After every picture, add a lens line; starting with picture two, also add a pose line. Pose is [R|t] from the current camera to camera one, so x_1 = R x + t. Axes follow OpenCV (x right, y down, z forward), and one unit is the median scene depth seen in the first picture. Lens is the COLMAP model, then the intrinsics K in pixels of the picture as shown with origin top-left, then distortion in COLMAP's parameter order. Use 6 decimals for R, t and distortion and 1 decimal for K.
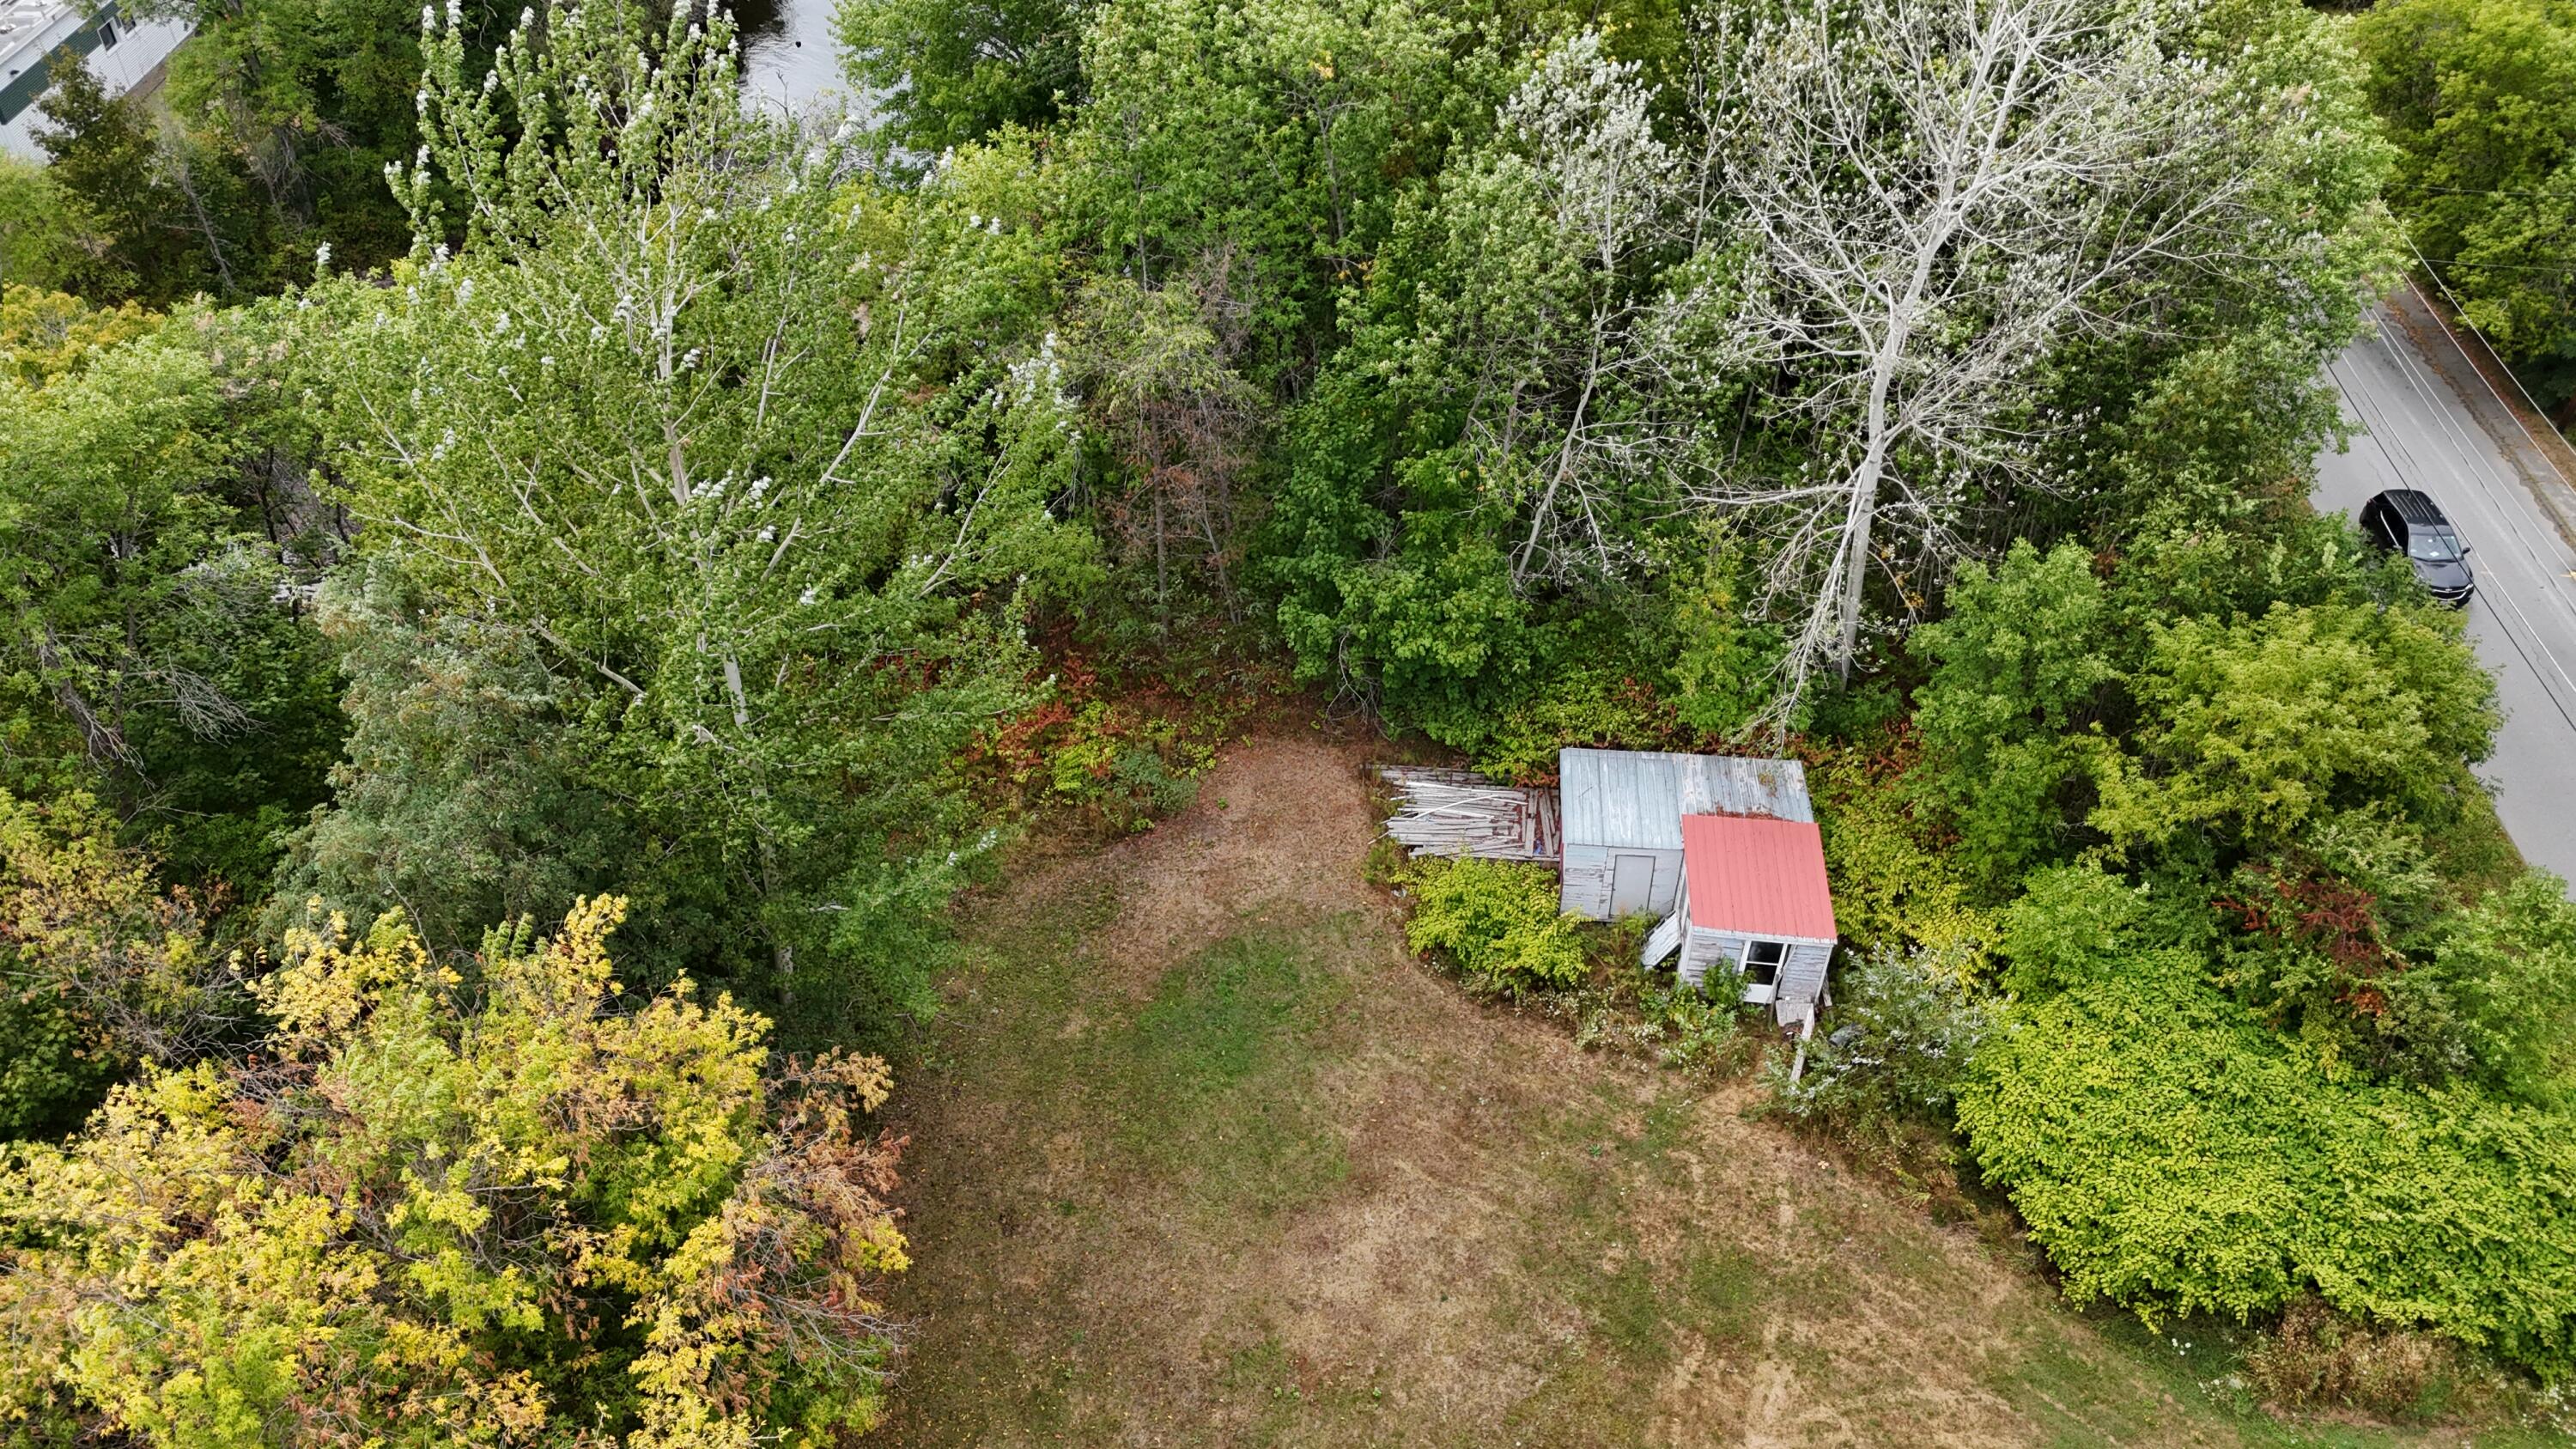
lens RADIAL K [[1846.0, 0, 1277.4], [0, 1846.0, 725.2], [0, 0, 1]] dist [0.086509, -0.090846]
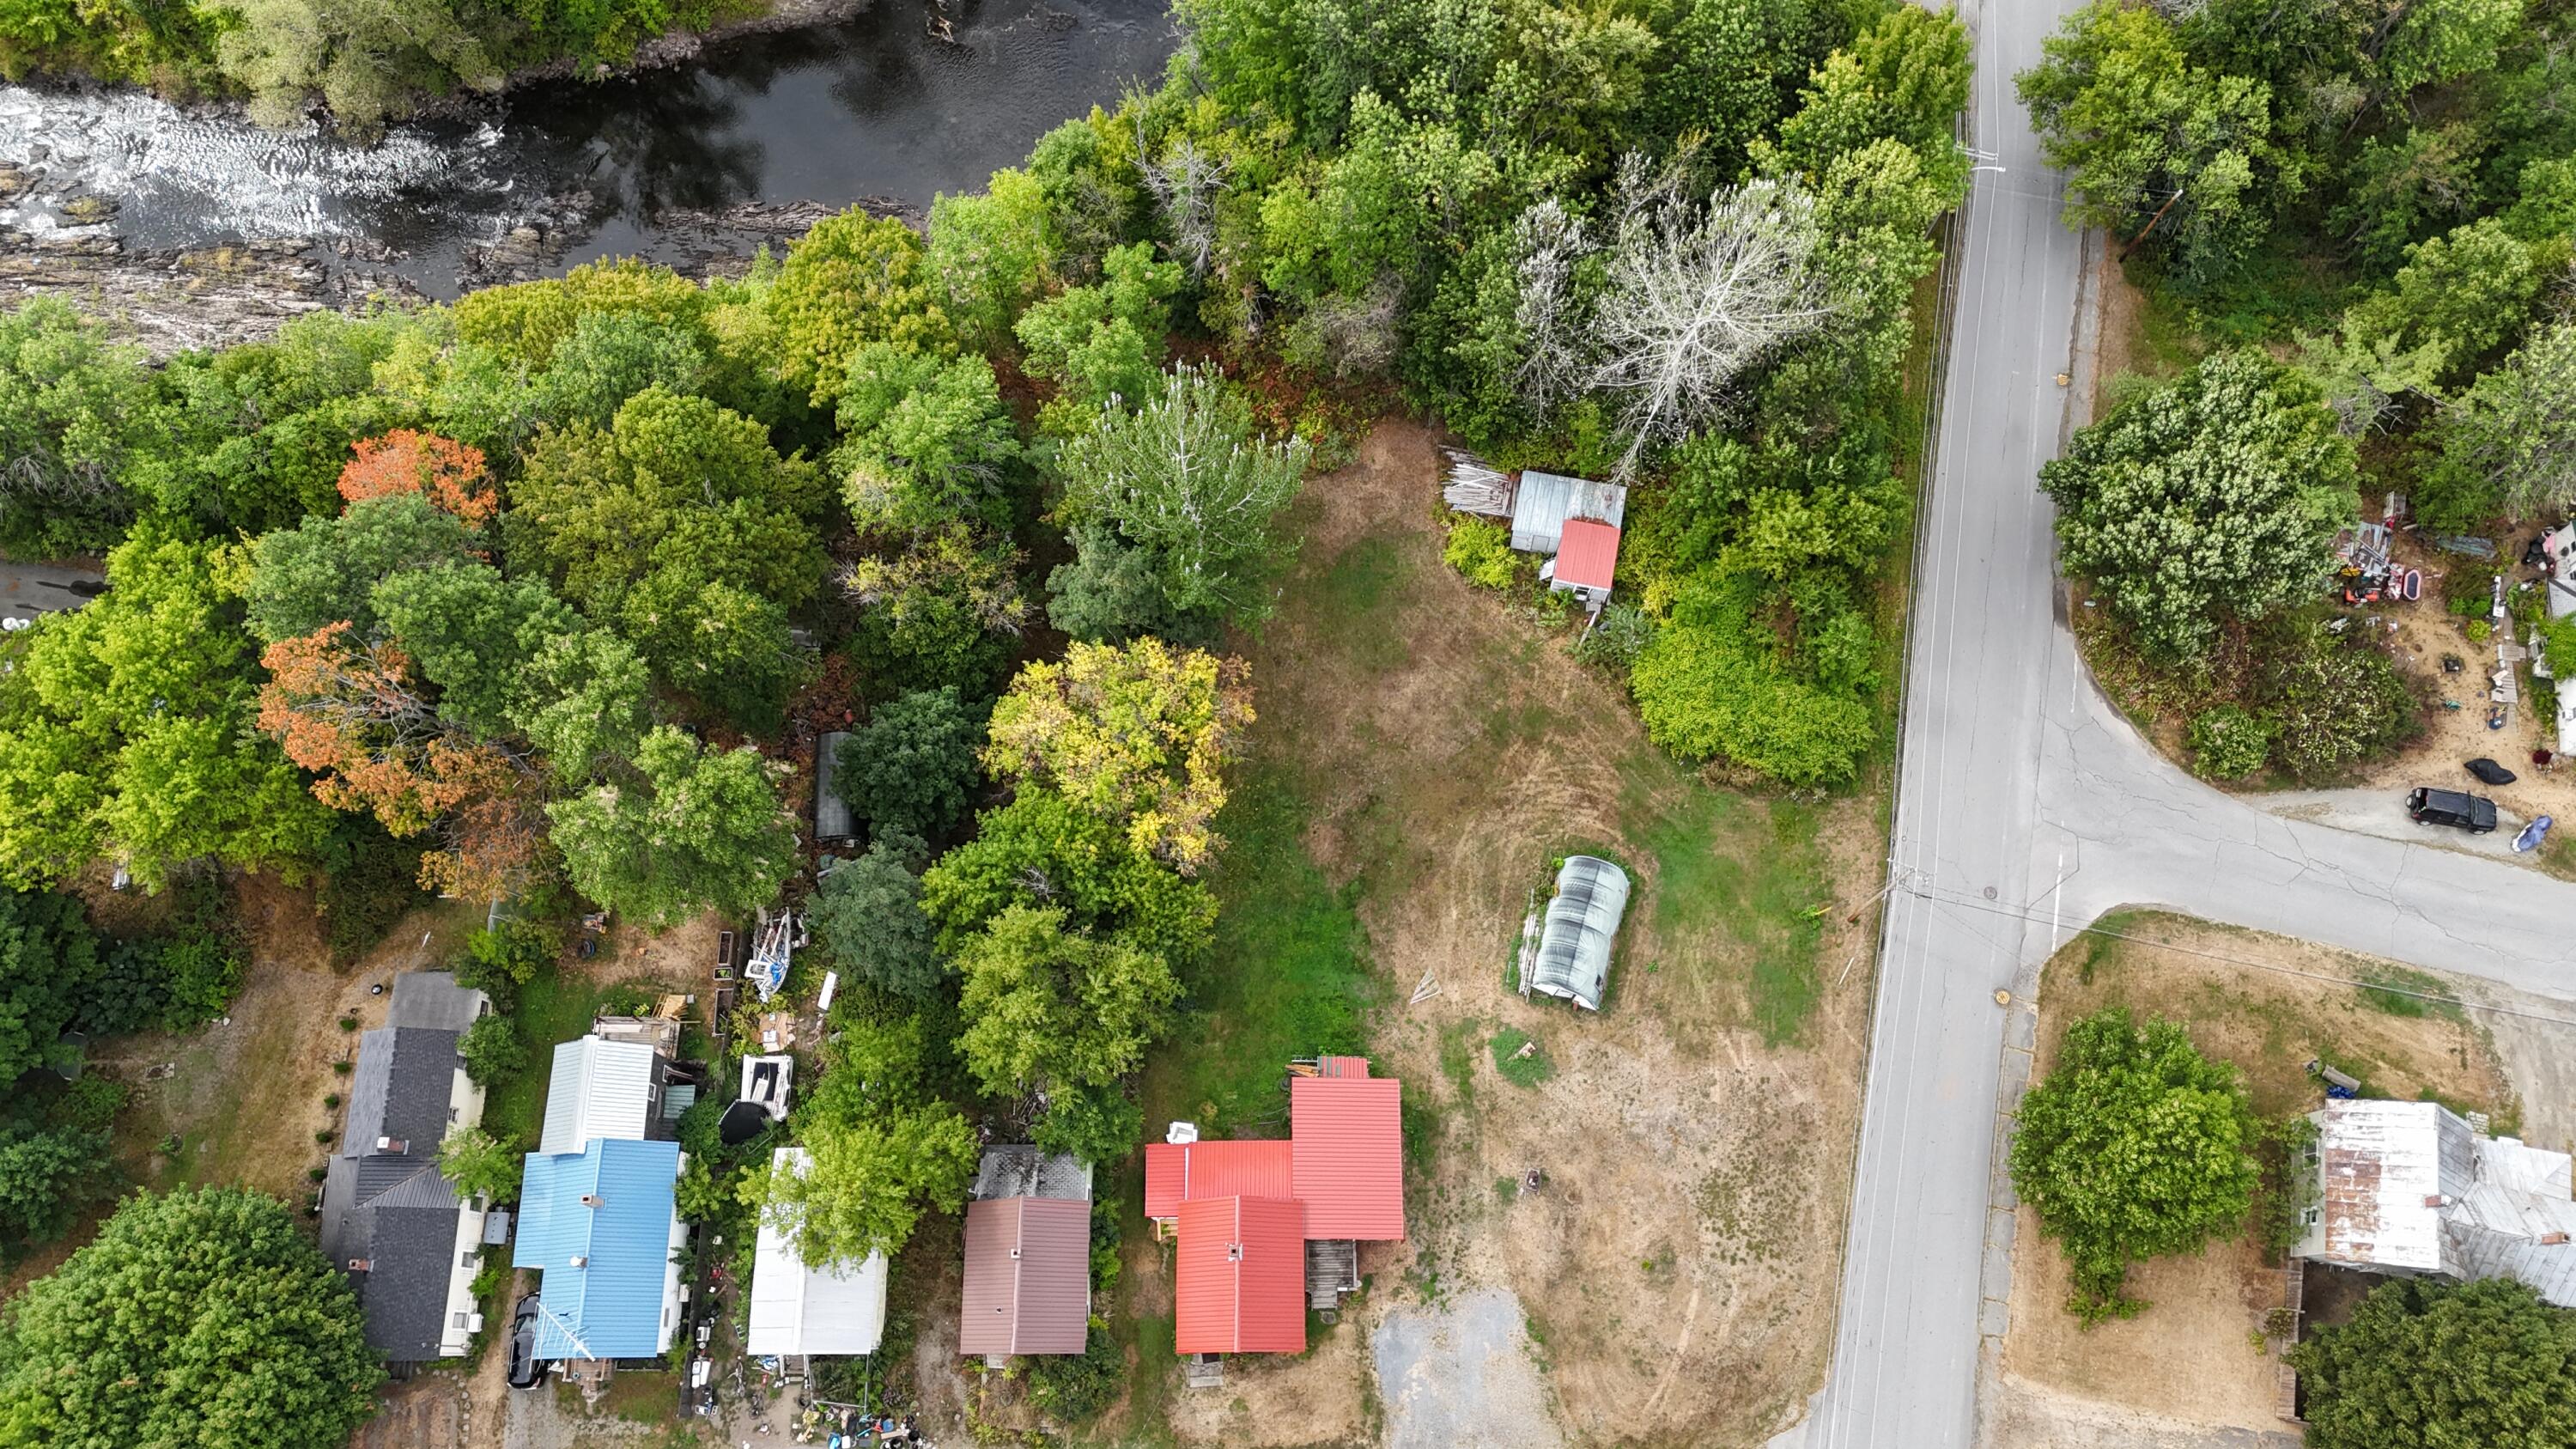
lens RADIAL K [[1846.0, 0, 1277.4], [0, 1846.0, 725.2], [0, 0, 1]] dist [0.086509, -0.090846]
pose [[0.994771, 0.090293, -0.047735, -0.010020], [-0.048325, 0.827852, 0.558862, -1.152092], [0.089979, -0.553632, 0.827886, -1.254529]]
